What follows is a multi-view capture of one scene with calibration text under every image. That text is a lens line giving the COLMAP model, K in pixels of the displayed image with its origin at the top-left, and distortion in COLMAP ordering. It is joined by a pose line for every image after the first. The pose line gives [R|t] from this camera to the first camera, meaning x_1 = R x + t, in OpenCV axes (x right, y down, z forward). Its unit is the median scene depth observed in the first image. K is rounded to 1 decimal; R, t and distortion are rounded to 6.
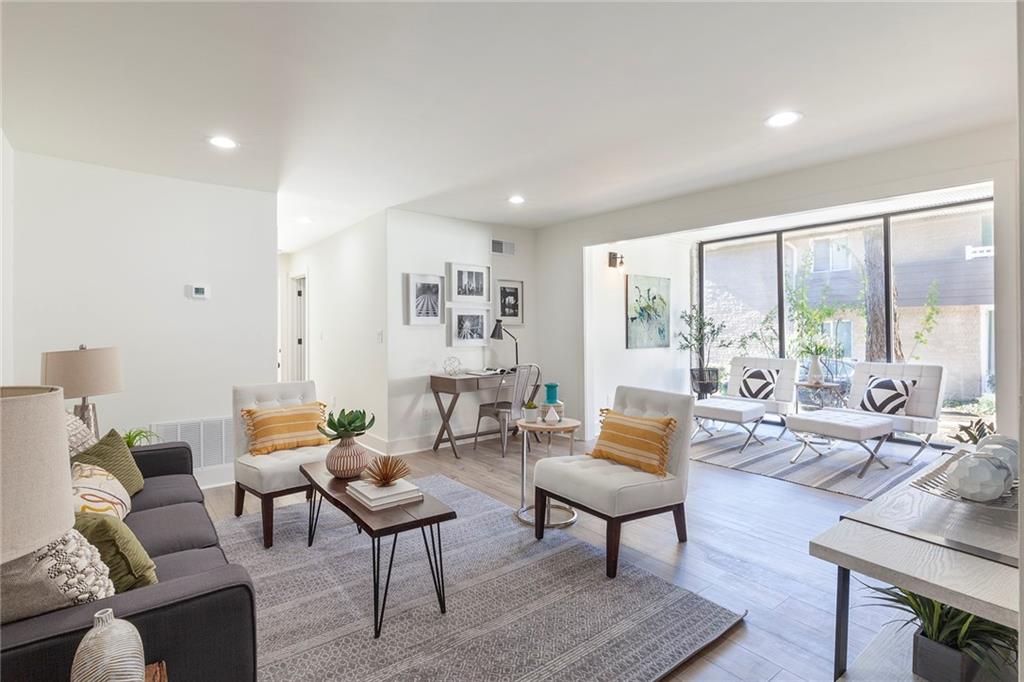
lens RADIAL K [[512.9, 0, 542.4], [0, 512.9, 335.9], [0, 0, 1]] dist [0.000400, -0.000094]
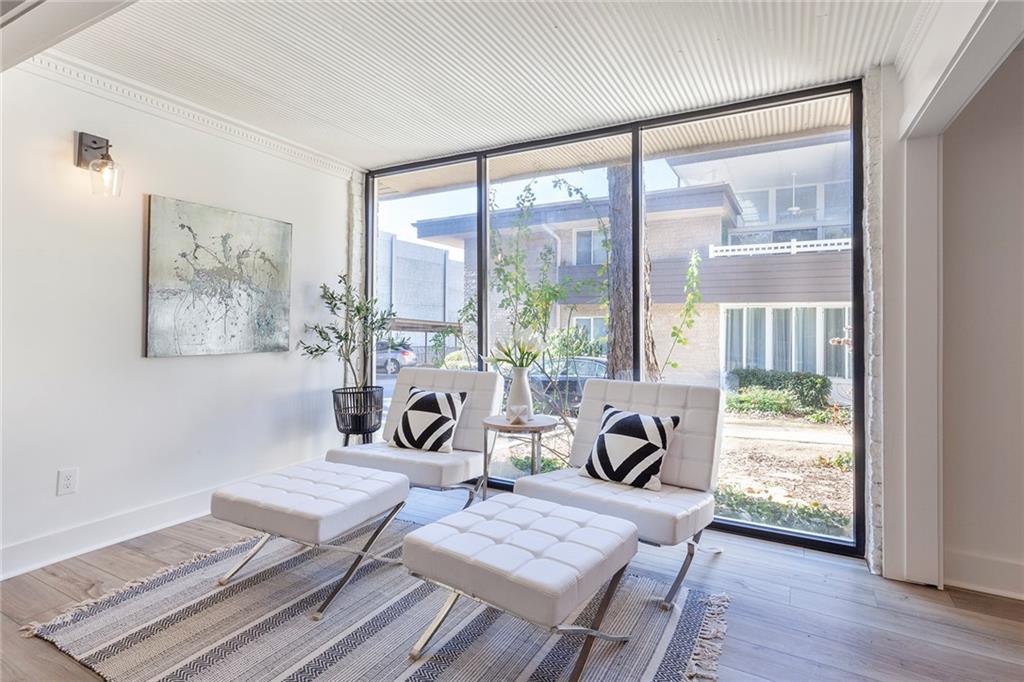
lens RADIAL K [[517.1, 0, 511.5], [0, 517.1, 335.8], [0, 0, 1]] dist [0.035153, 0.000567]
pose [[0.941894, 0.004066, 0.335886, 0.295284], [-0.007119, 0.999944, 0.007860, 0.000230], [-0.335835, -0.009794, 0.941870, 0.424071]]
